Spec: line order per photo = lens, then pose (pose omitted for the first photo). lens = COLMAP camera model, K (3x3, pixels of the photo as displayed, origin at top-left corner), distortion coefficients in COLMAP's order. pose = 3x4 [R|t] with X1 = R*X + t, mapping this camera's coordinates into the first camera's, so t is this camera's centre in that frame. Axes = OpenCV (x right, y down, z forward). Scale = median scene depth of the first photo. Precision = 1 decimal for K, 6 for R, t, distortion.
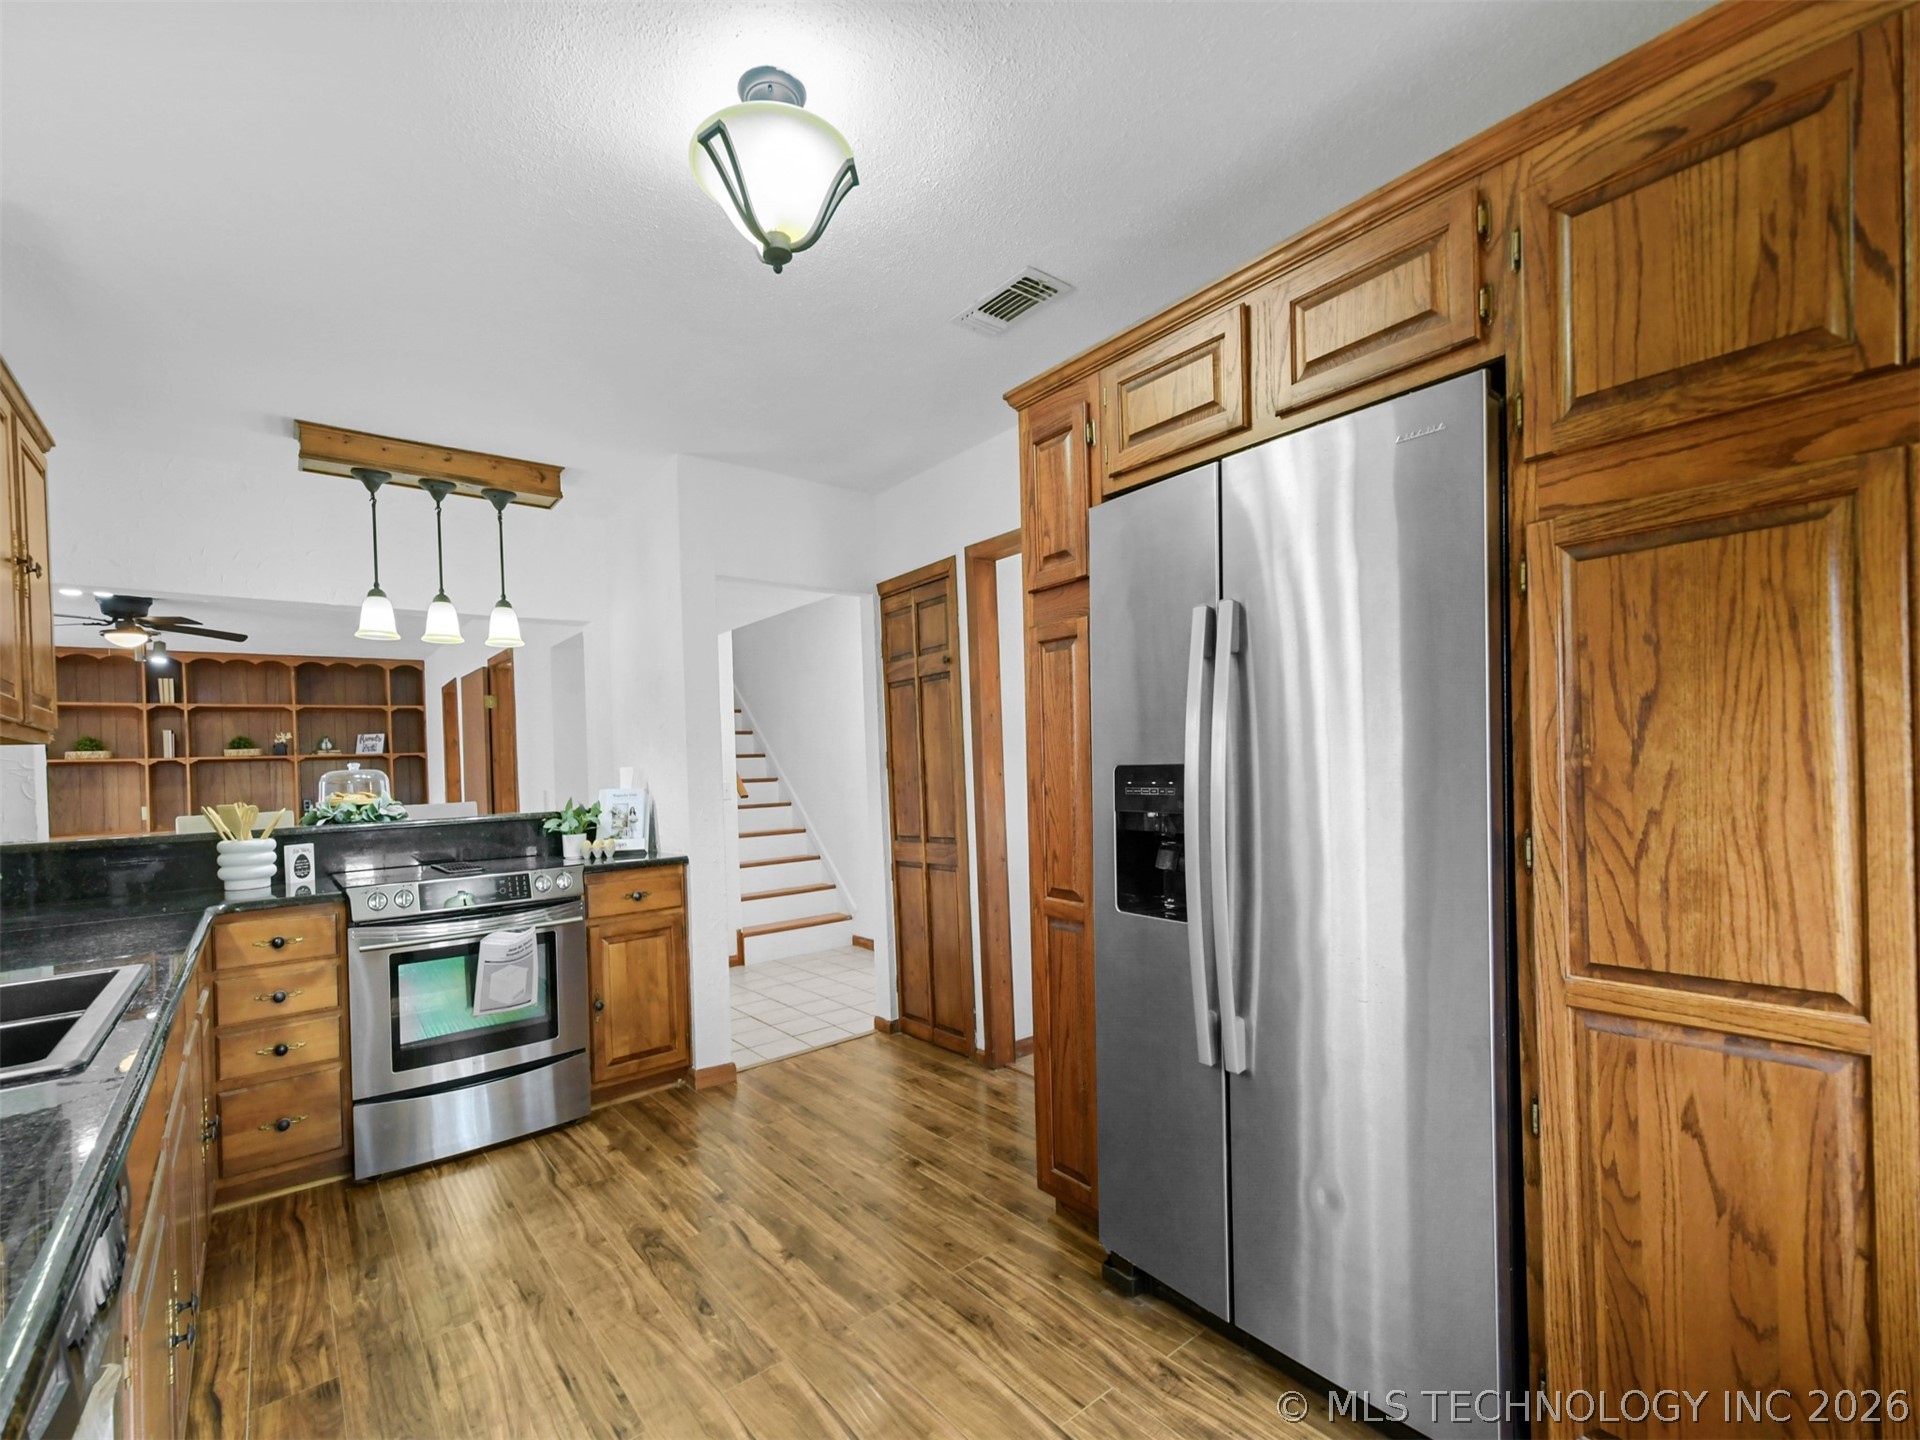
lens RADIAL K [[859.0, 0, 968.8], [0, 859.0, 769.9], [0, 0, 1]] dist [-0.001479, 0.004798]
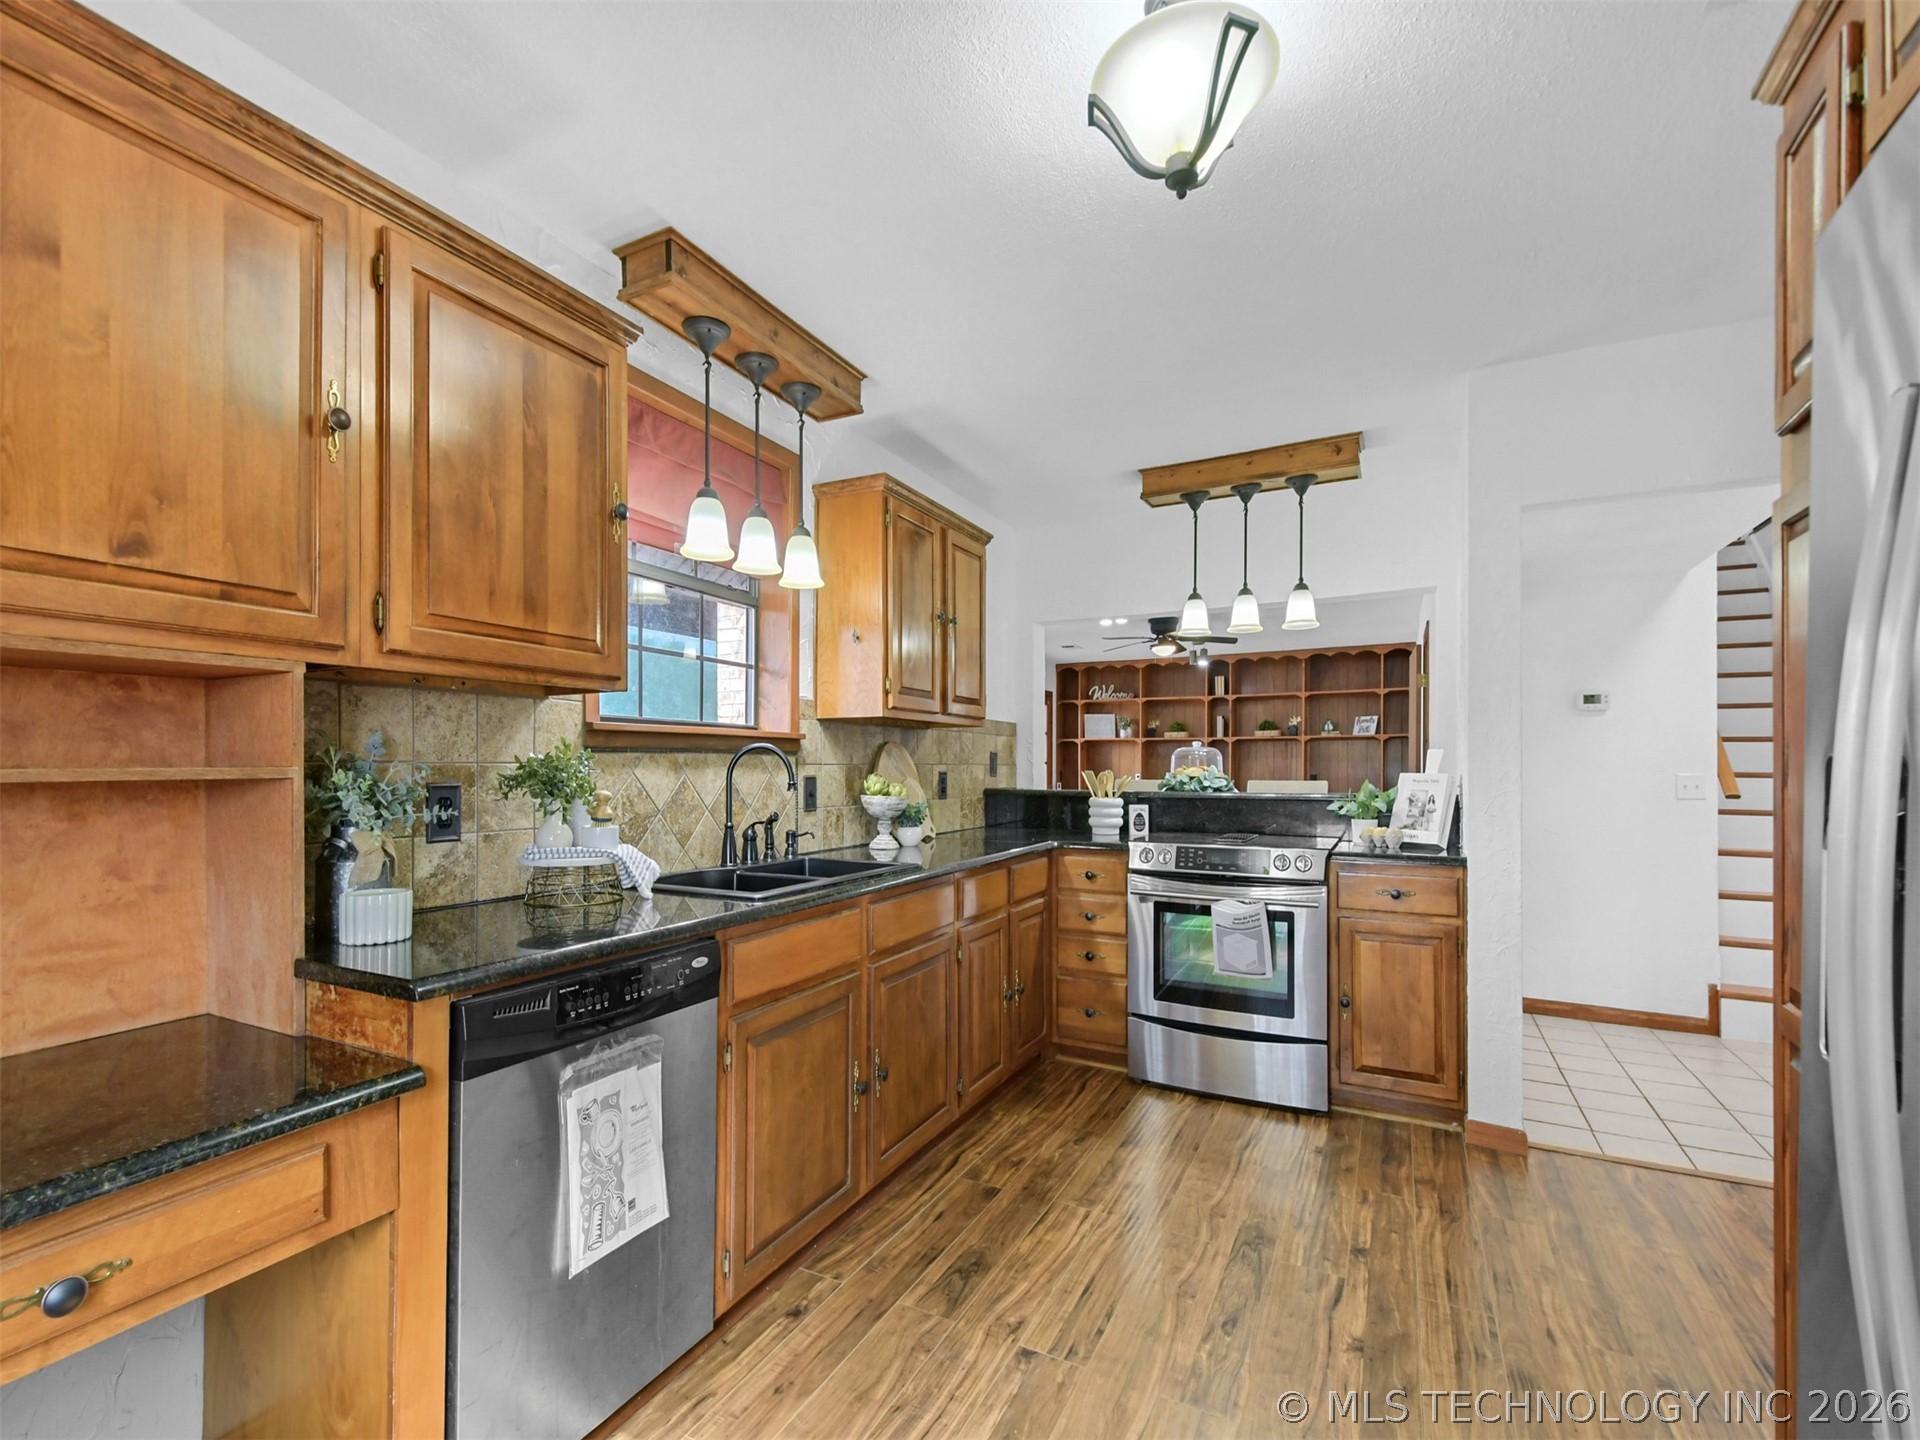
lens RADIAL K [[859.0, 0, 896.7], [0, 859.0, 760.3], [0, 0, 1]] dist [-0.001479, 0.004798]
pose [[0.349756, 0.031017, -0.936327, 0.249306], [-0.021374, 0.999456, 0.025124, -0.002684], [0.936597, 0.011226, 0.350229, 0.192664]]
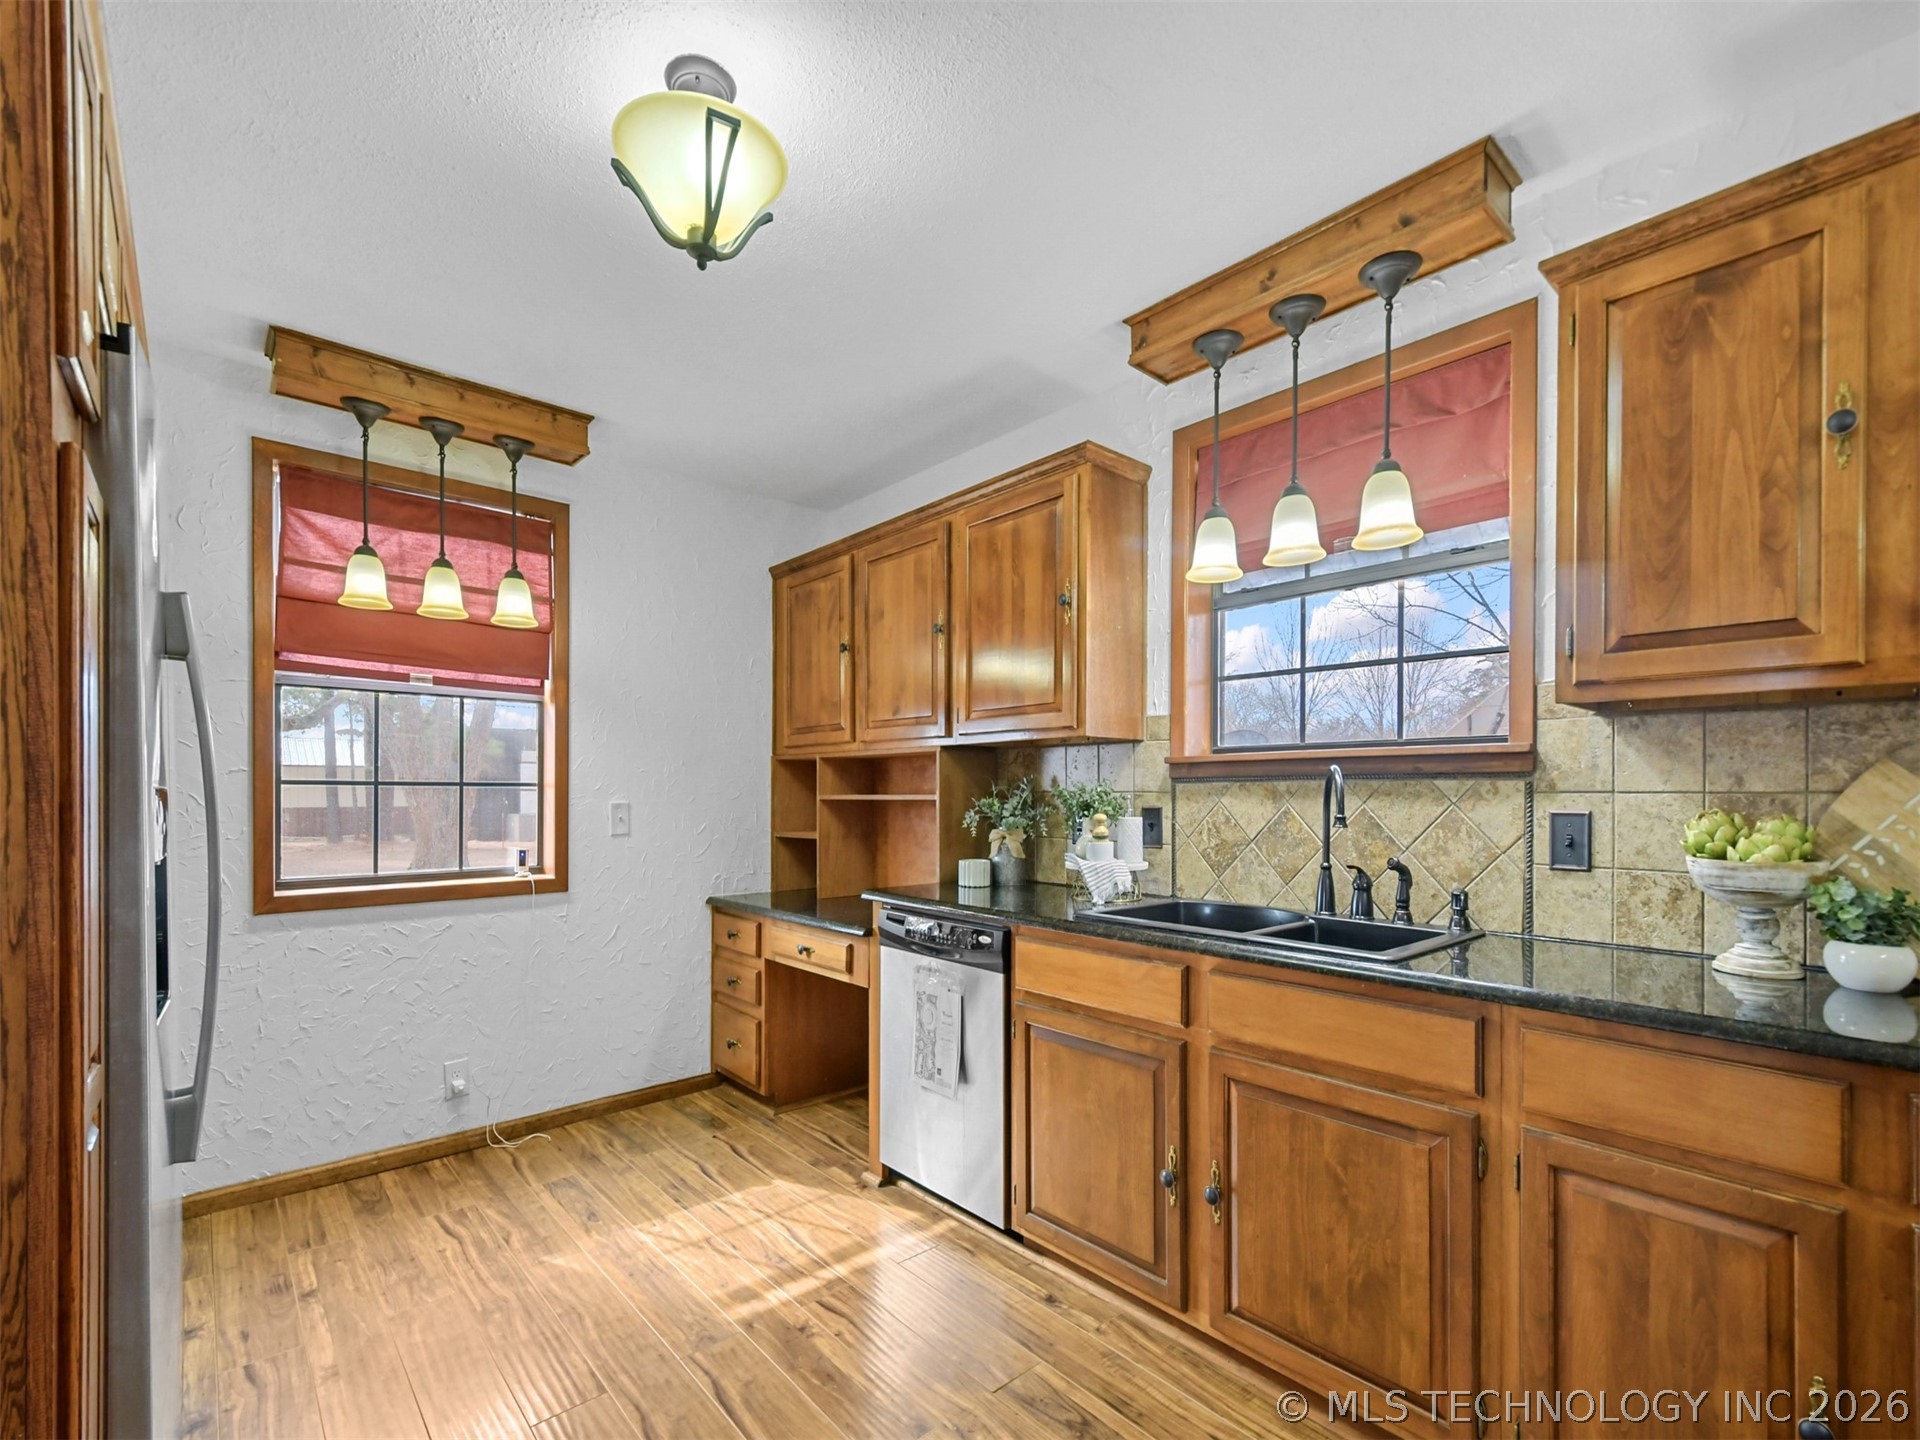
lens RADIAL K [[859.0, 0, 978.9], [0, 859.0, 789.9], [0, 0, 1]] dist [-0.001479, 0.004798]
pose [[-0.998311, 0.037802, -0.044112, -0.219053], [0.037479, 0.999264, 0.008115, 0.005955], [0.044387, 0.006448, -0.998994, 0.926638]]
